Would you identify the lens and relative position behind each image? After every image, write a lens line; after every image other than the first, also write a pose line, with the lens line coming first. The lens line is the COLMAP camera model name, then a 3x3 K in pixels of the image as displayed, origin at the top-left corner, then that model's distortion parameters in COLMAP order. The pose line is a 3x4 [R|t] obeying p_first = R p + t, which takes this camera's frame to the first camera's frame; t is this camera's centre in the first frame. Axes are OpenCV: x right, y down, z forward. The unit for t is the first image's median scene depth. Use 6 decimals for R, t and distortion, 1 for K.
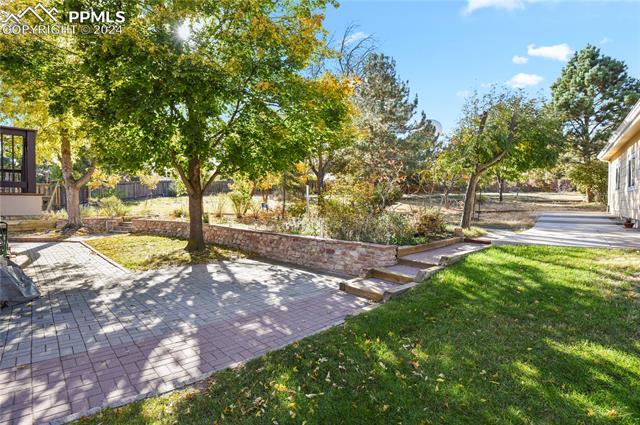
lens RADIAL K [[311.1, 0, 321.7], [0, 311.1, 211.9], [0, 0, 1]] dist [-0.017387, -0.002181]
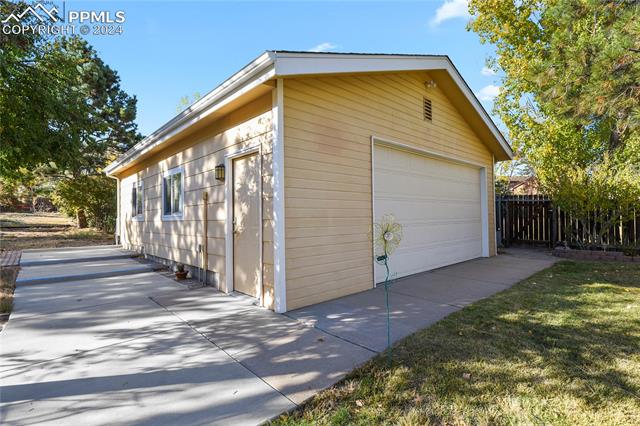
lens RADIAL K [[311.1, 0, 319.5], [0, 311.1, 209.2], [0, 0, 1]] dist [-0.017387, -0.002181]
pose [[0.150369, 0.019521, 0.988437, 0.181813], [0.047107, 0.998528, -0.026887, -0.030819], [-0.987507, 0.050605, 0.149228, 0.278996]]
